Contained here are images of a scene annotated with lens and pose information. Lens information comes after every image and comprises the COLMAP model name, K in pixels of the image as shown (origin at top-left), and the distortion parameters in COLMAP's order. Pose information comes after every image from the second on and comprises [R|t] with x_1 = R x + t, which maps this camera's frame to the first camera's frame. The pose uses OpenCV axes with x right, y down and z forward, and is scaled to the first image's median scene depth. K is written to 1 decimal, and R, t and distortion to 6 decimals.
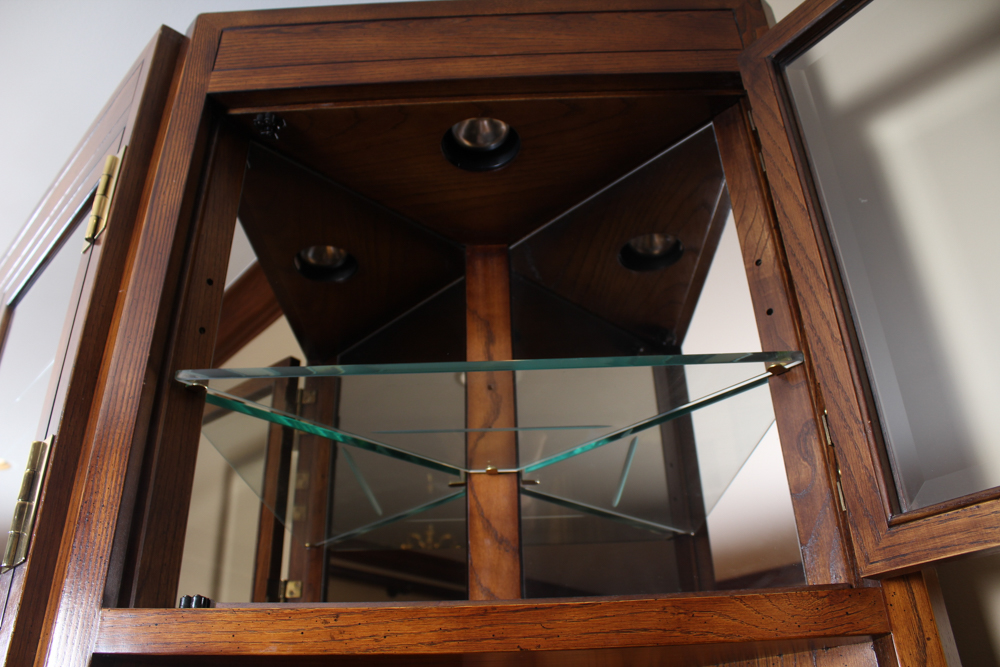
lens RADIAL K [[820.0, 0, 500.0], [0, 820.0, 333.5], [0, 0, 1]] dist [-0.176112, 0.146697]
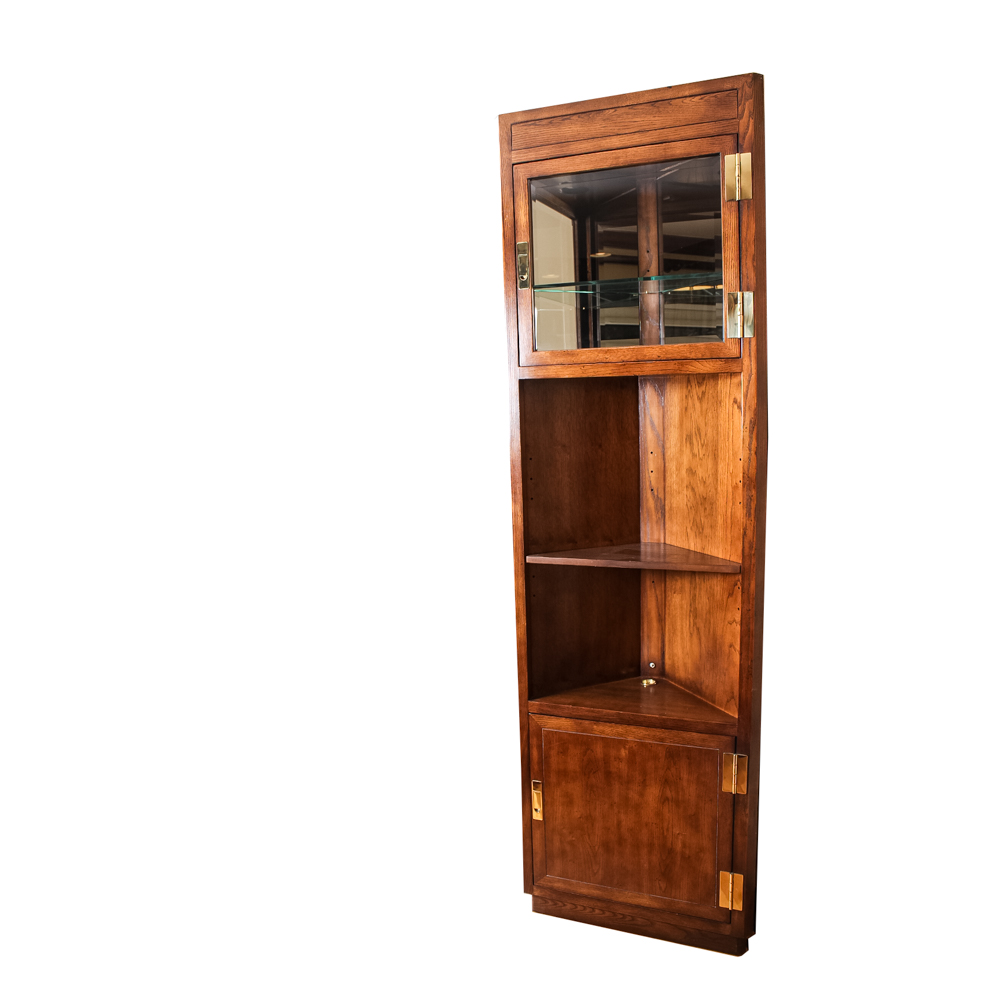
lens RADIAL K [[831.7, 0, 500.0], [0, 831.7, 500.0], [0, 0, 1]] dist [-0.115133, 0.003901]
pose [[0.930160, 0.042215, -0.364720, 0.825355], [0.187179, 0.800059, 0.569973, -1.352072], [0.315859, -0.598434, 0.736281, -2.202666]]
